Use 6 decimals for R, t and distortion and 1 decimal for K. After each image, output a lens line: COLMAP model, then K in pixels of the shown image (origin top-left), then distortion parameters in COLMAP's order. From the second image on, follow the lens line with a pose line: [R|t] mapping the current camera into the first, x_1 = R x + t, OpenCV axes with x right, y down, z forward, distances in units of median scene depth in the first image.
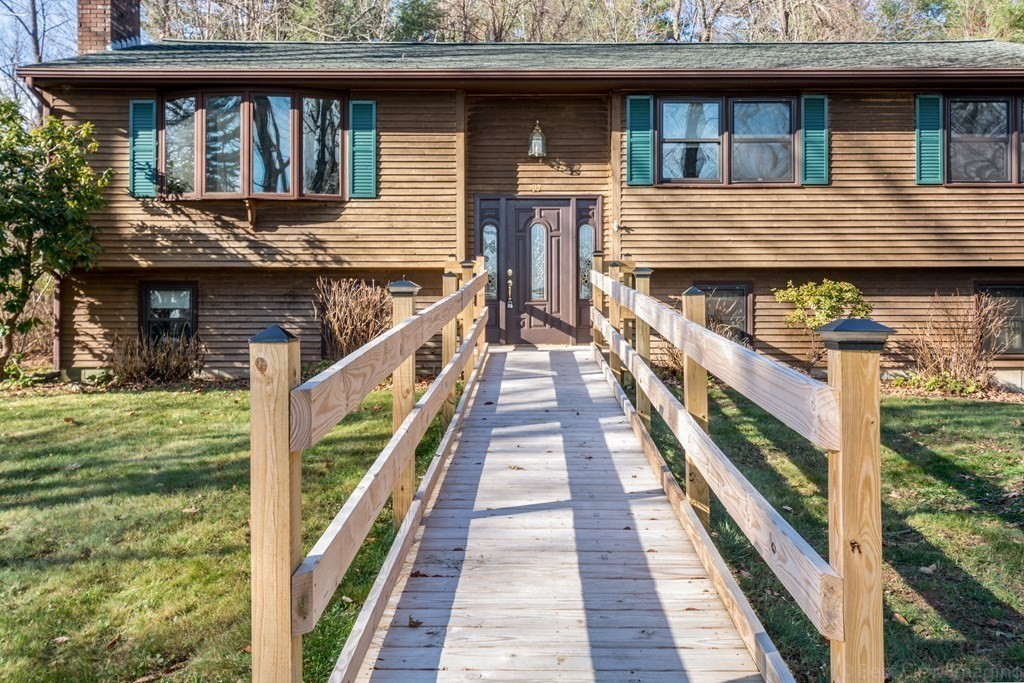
lens RADIAL K [[898.1, 0, 509.7], [0, 898.1, 336.6], [0, 0, 1]] dist [-0.020759, -0.008779]
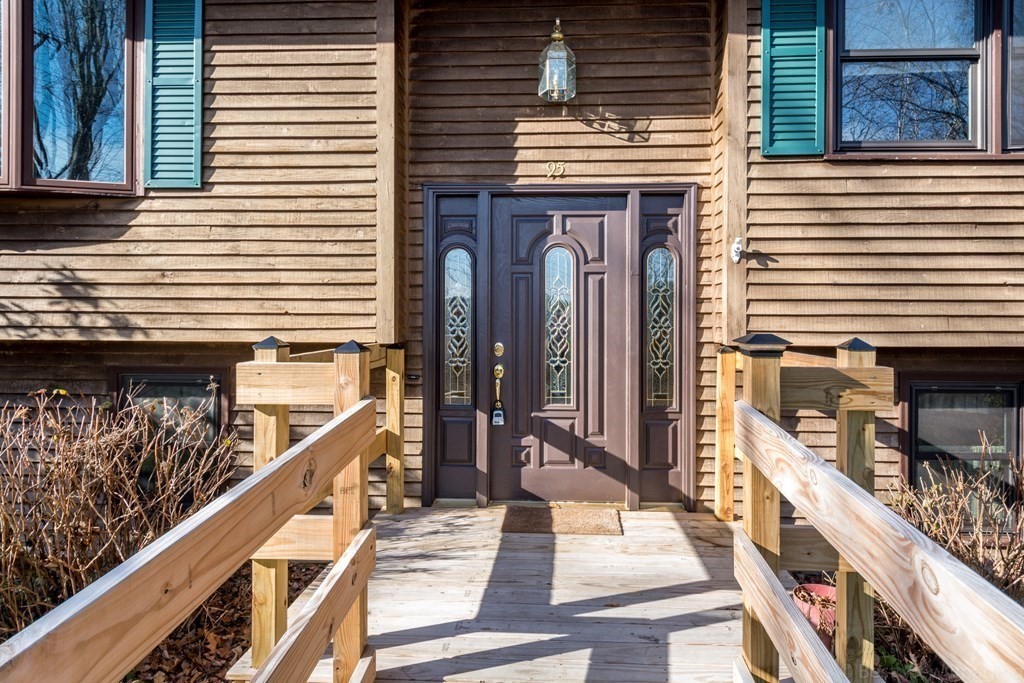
lens RADIAL K [[625.2, 0, 532.1], [0, 625.2, 344.6], [0, 0, 1]] dist [-0.002279, -0.001894]
pose [[0.999709, 0.003210, -0.023916, 0.026300], [-0.002789, 0.999841, 0.017620, -0.081513], [0.023969, -0.017549, 0.999559, 0.684387]]
